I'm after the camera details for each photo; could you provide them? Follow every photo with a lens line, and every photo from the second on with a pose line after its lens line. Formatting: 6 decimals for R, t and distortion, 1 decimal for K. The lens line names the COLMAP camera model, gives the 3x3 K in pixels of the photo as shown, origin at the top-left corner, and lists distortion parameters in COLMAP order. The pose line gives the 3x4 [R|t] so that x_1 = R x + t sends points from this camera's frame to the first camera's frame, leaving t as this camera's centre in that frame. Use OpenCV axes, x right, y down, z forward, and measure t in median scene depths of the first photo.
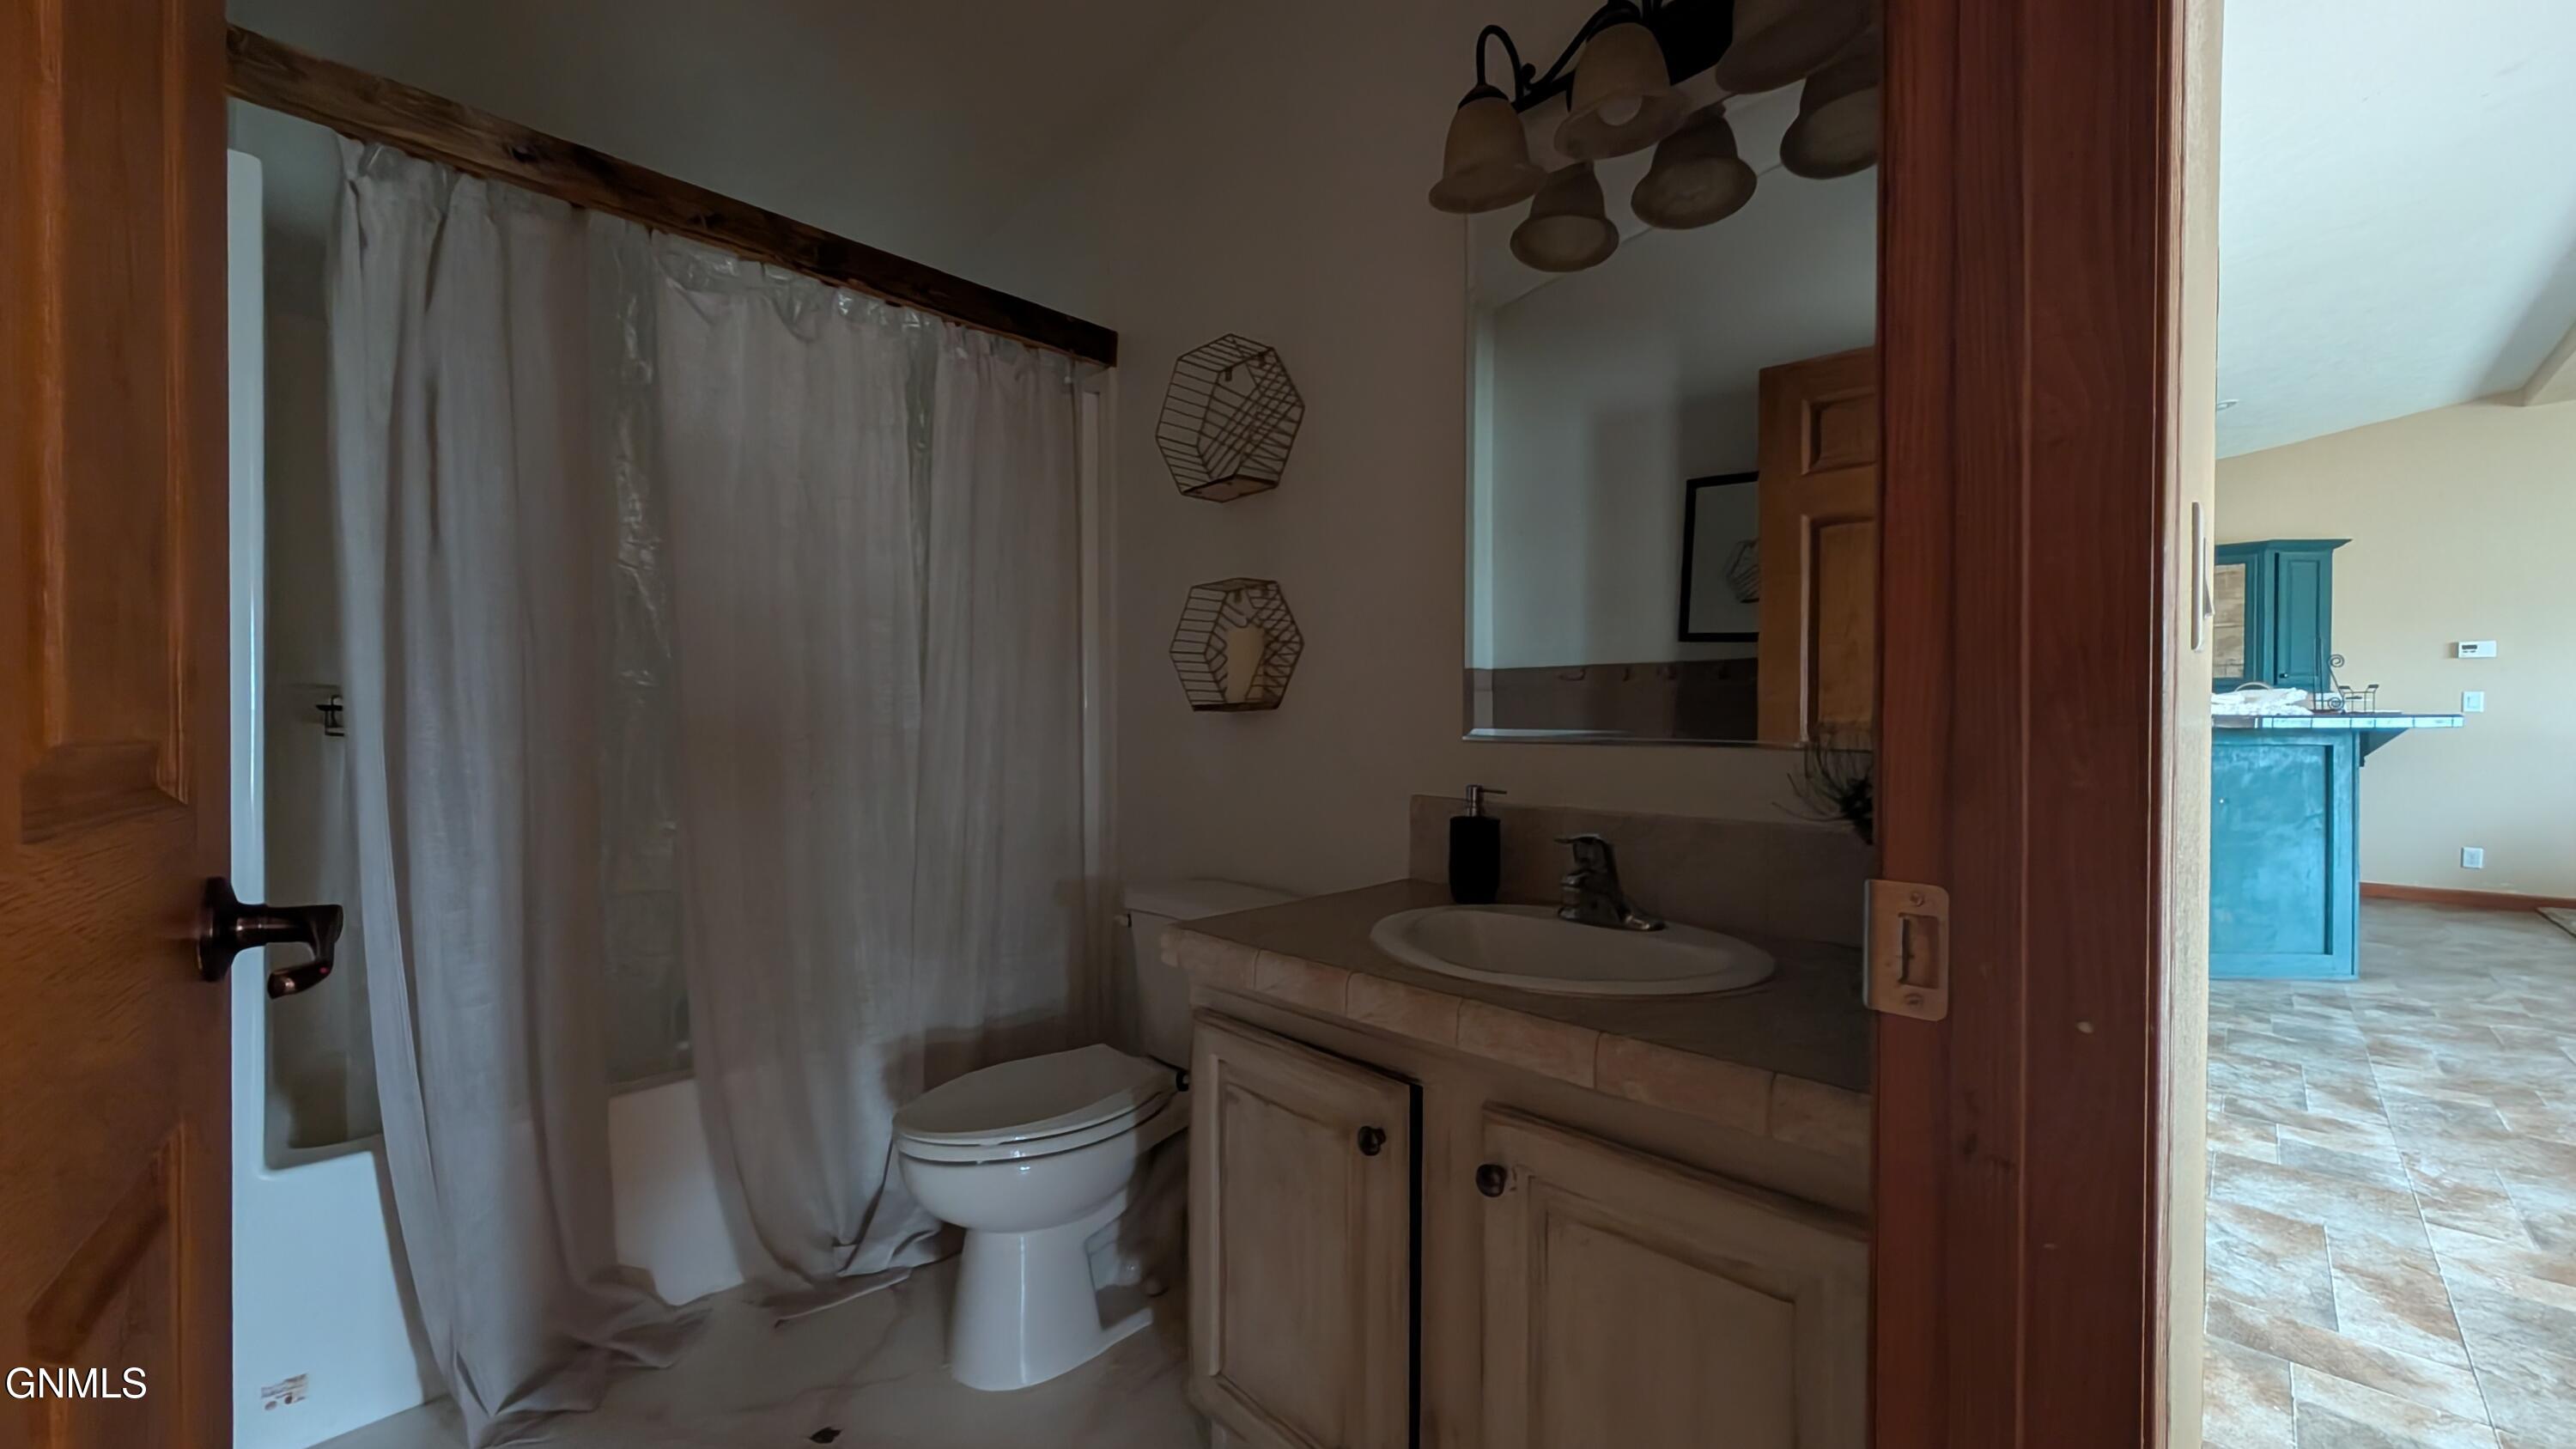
lens RADIAL K [[966.7, 0, 1285.8], [0, 966.7, 731.4], [0, 0, 1]] dist [-0.000784, 0.000415]
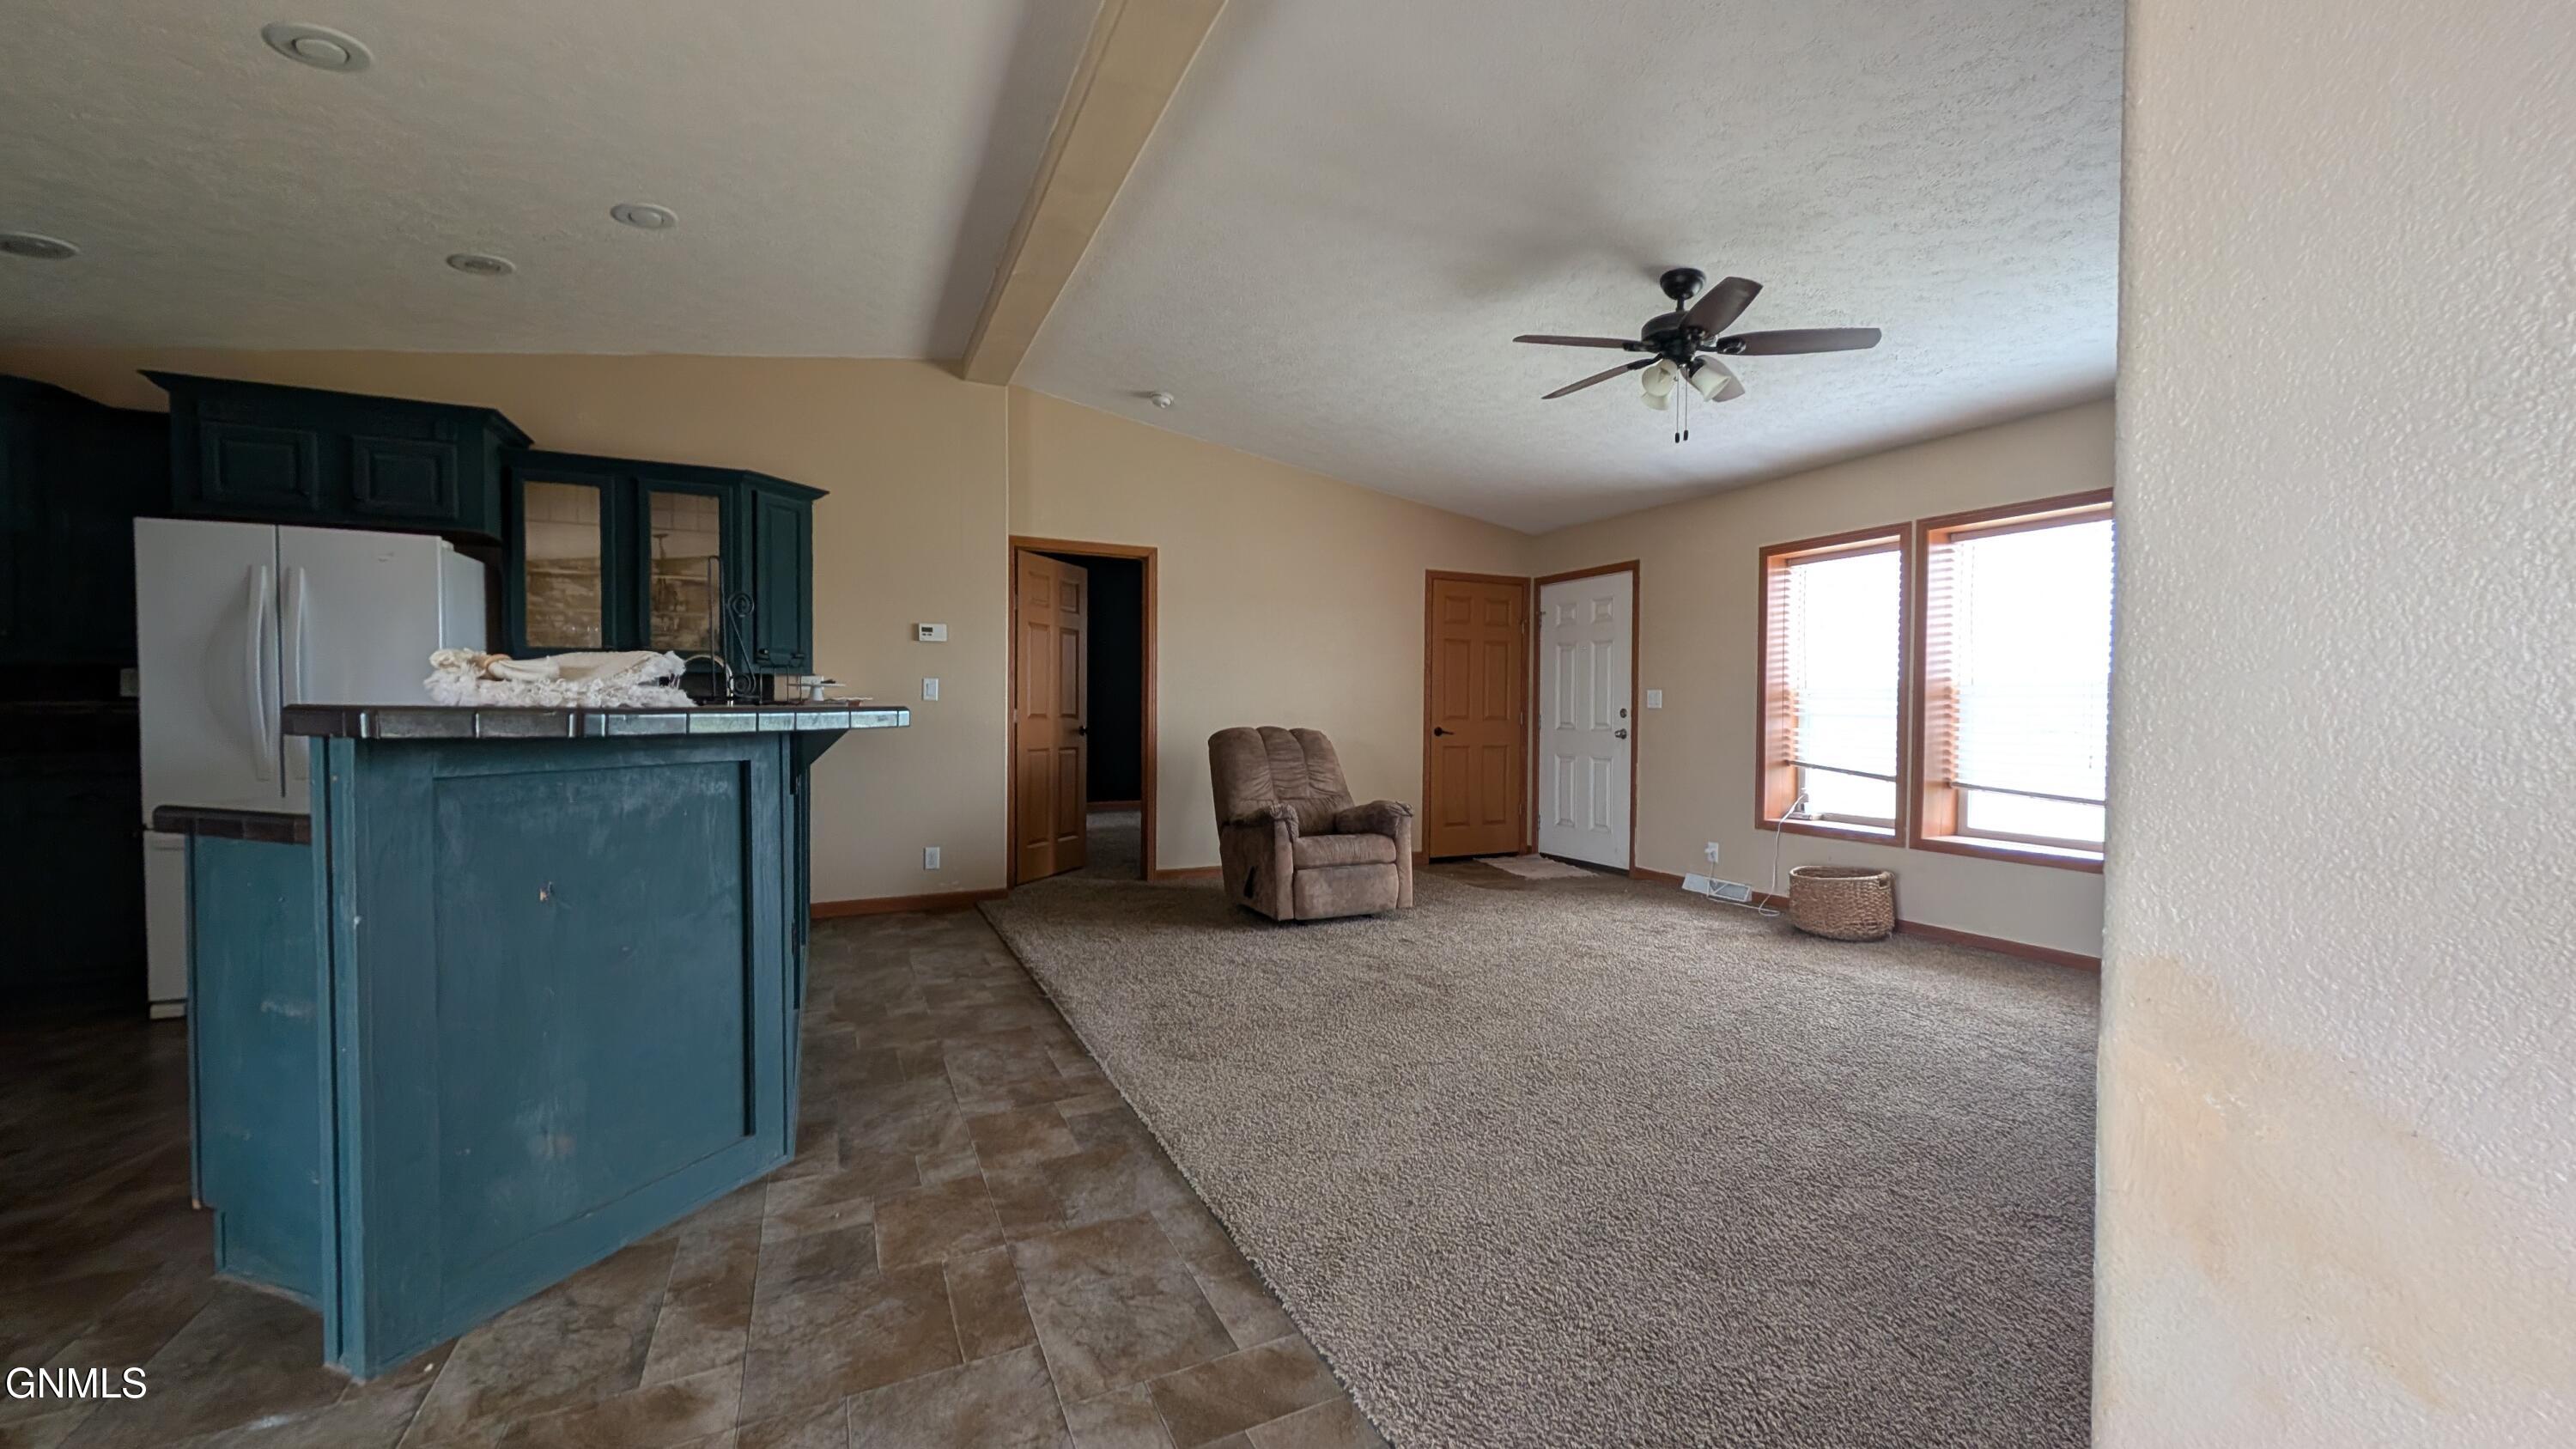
lens RADIAL K [[966.7, 0, 1290.2], [0, 966.7, 726.3], [0, 0, 1]] dist [-0.000784, 0.000415]
pose [[0.329755, -0.019038, 0.943875, 0.659427], [0.007737, 0.999818, 0.017464, -0.012649], [-0.944035, 0.001544, 0.329842, 0.520728]]
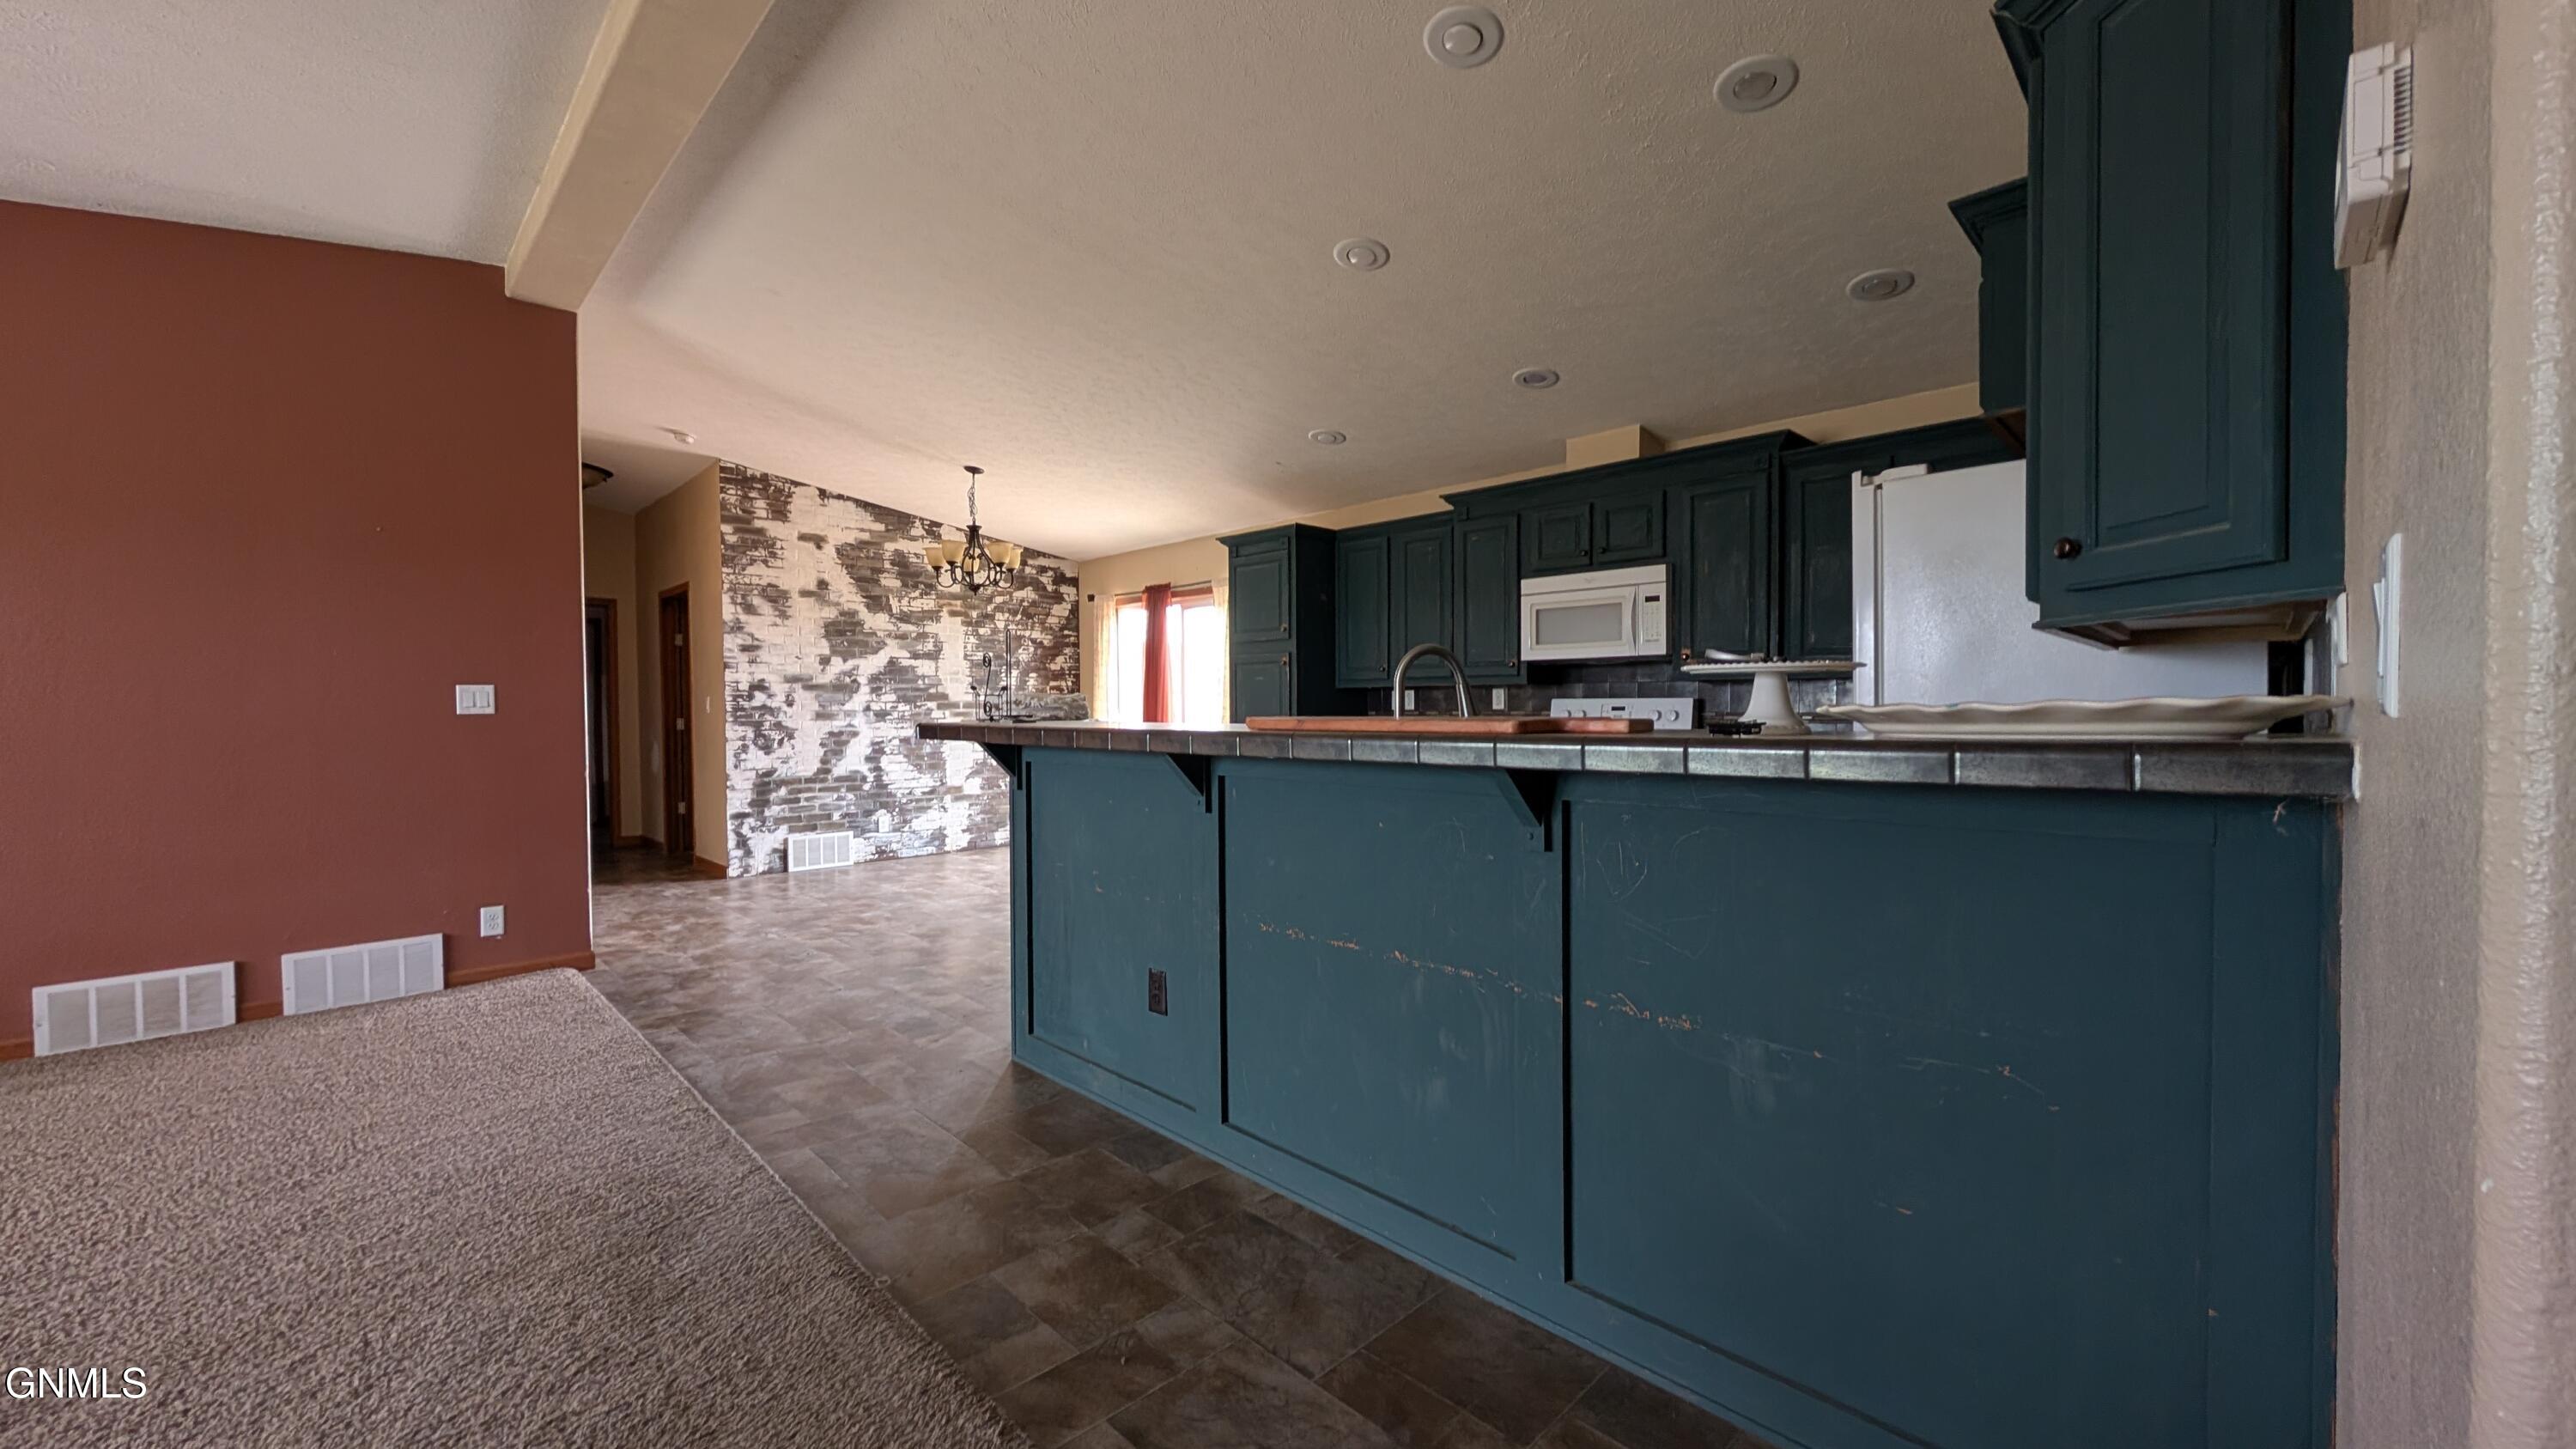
lens RADIAL K [[966.7, 0, 1284.8], [0, 966.7, 723.7], [0, 0, 1]] dist [-0.000784, 0.000415]
pose [[-0.005089, 0.015788, -0.999862, 1.883685], [-0.006019, 0.999857, 0.015819, -0.028921], [0.999969, 0.006099, -0.004993, 1.219974]]
